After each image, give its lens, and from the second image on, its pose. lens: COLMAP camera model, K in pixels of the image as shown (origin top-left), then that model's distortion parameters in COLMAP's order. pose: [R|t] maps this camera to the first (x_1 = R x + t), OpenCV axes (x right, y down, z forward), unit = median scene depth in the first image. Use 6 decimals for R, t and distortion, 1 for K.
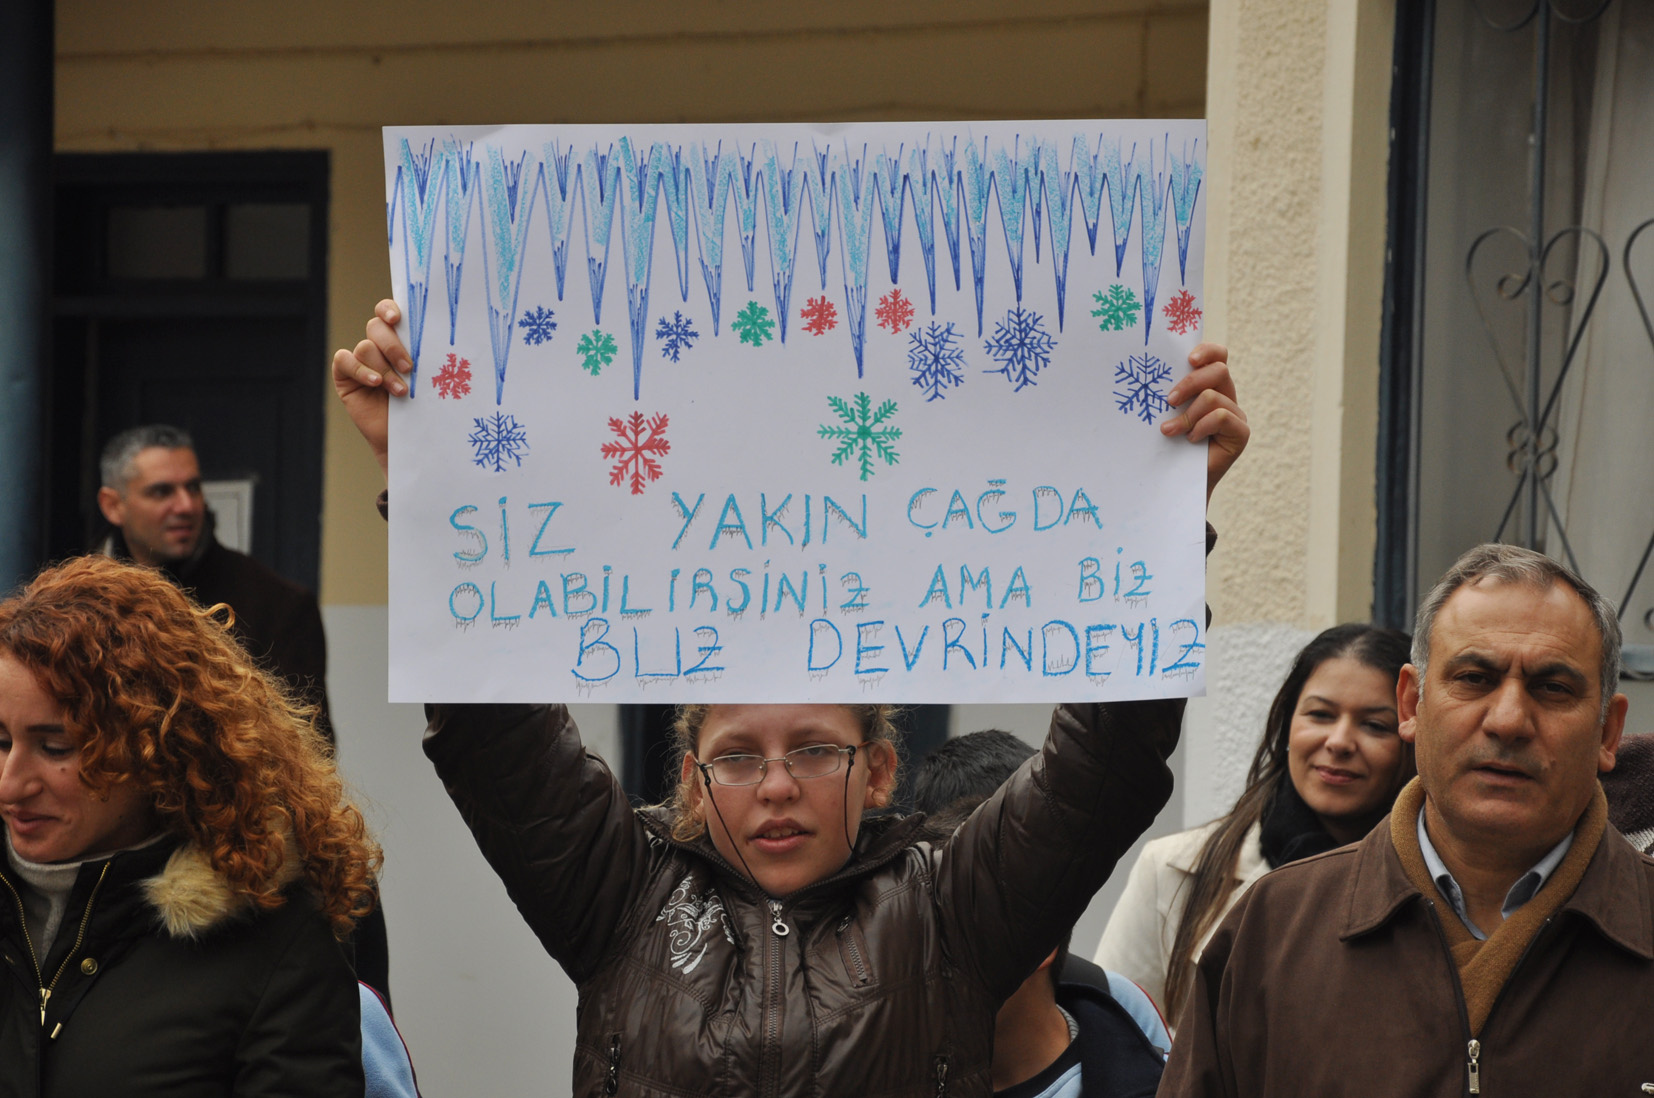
lens RADIAL K [[6569.3, 0, 827.0], [0, 6569.3, 549.4], [0, 0, 1]] dist [0.255131, 0.000000]
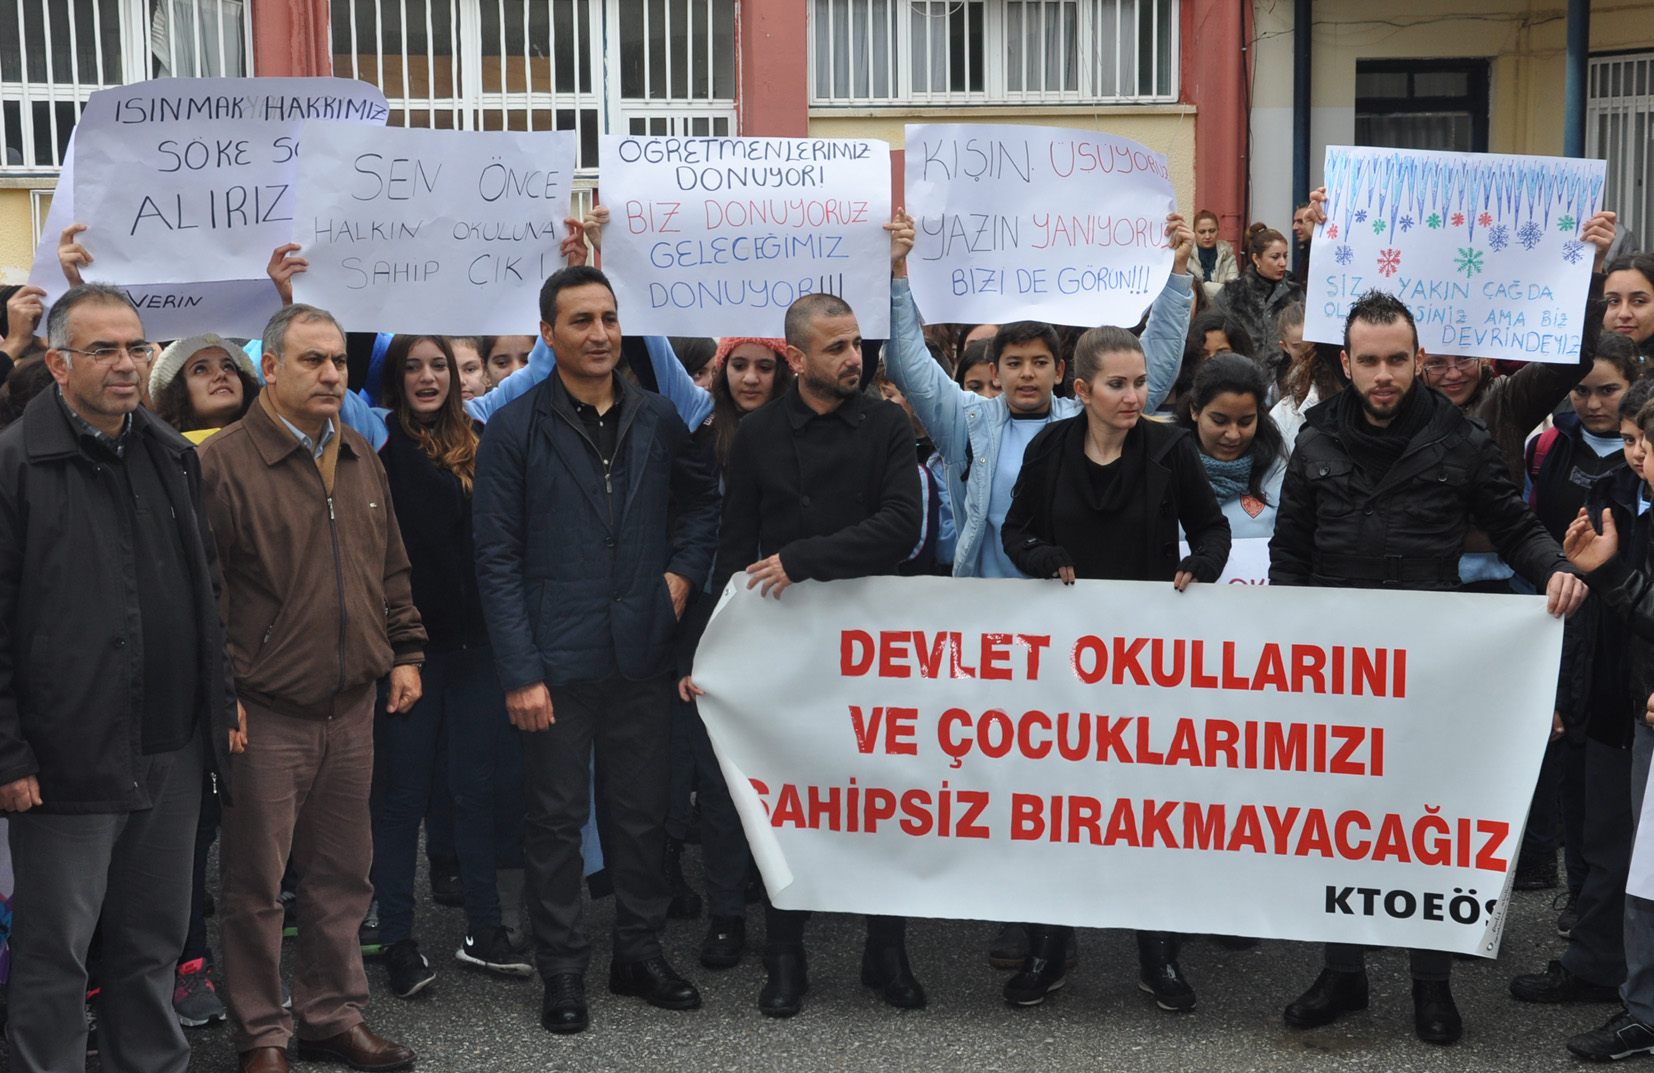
lens RADIAL K [[2527.3, 0, 827.0], [0, 2527.3, 534.3], [0, 0, 1]] dist [-0.058621, 0.000000]
pose [[0.970747, 0.091743, -0.221886, -0.012456], [-0.070515, 0.992304, 0.101785, 0.008580], [0.229516, -0.083161, 0.969746, -0.142182]]
